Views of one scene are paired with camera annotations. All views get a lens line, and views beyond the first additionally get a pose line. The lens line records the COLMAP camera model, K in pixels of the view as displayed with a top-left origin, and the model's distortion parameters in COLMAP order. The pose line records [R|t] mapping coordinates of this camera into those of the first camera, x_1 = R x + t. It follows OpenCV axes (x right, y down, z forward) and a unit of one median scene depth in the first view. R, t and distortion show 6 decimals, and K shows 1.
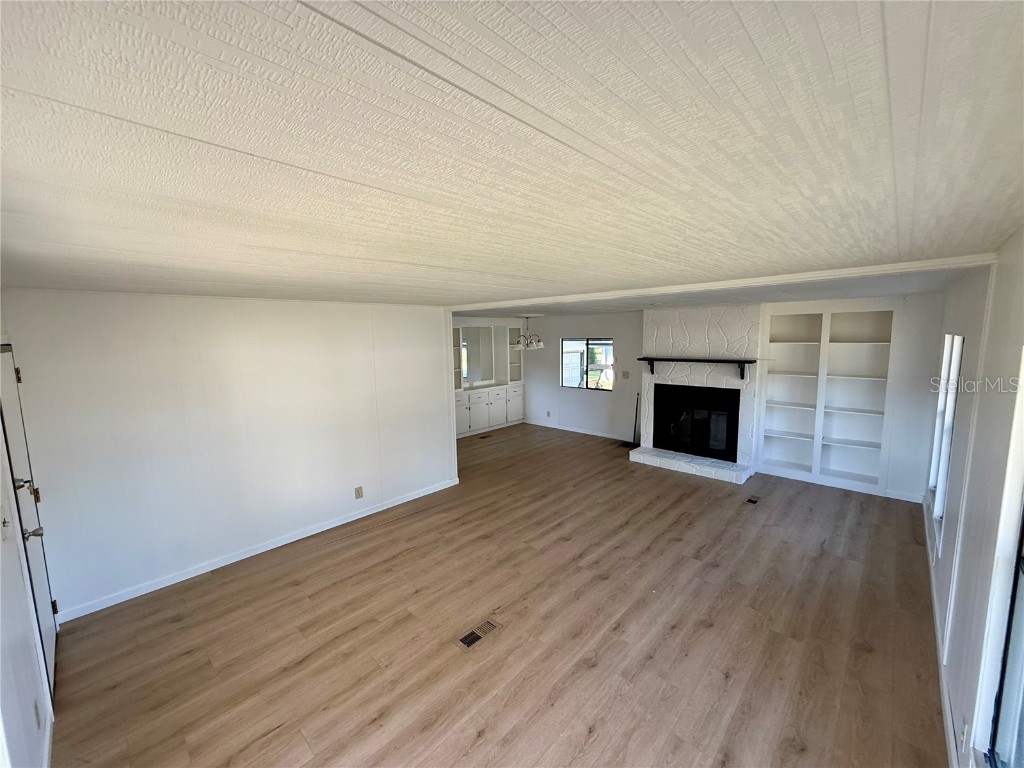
lens RADIAL K [[408.3, 0, 512.0], [0, 408.3, 383.4], [0, 0, 1]] dist [-0.002859, -0.000108]
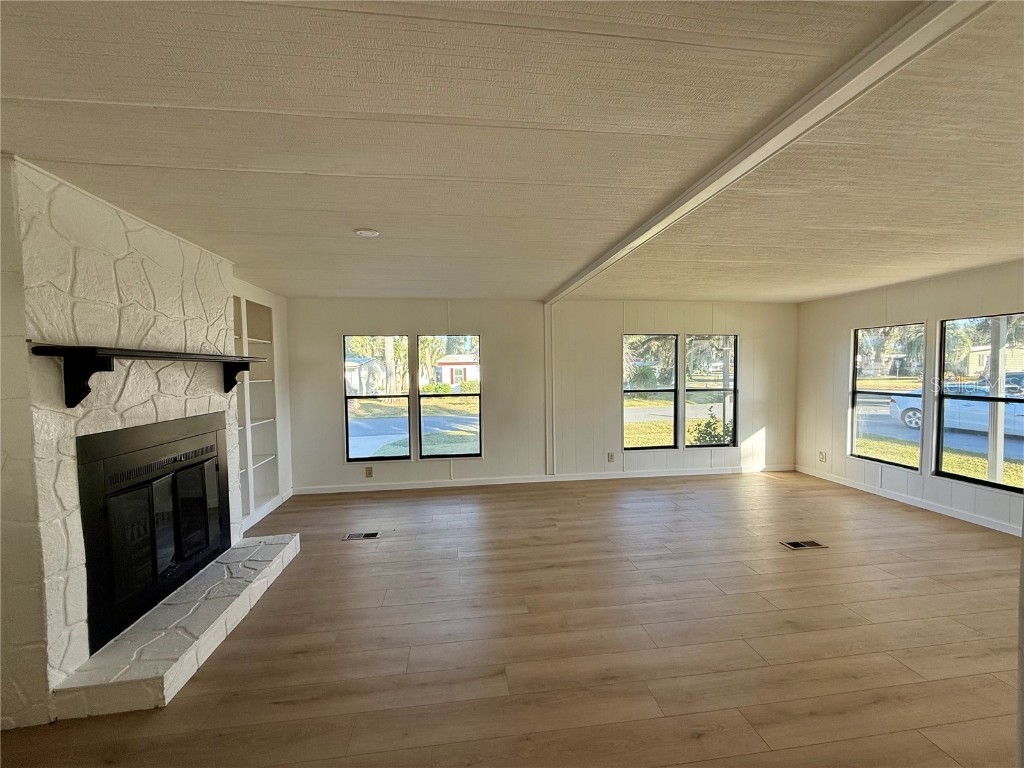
lens RADIAL K [[408.3, 0, 512.9], [0, 408.3, 385.4], [0, 0, 1]] dist [-0.002859, -0.000108]
pose [[-0.767548, 0.003186, 0.640983, -0.068718], [0.108968, 0.986081, 0.125582, -0.033782], [-0.631661, 0.166237, -0.757212, 0.878649]]
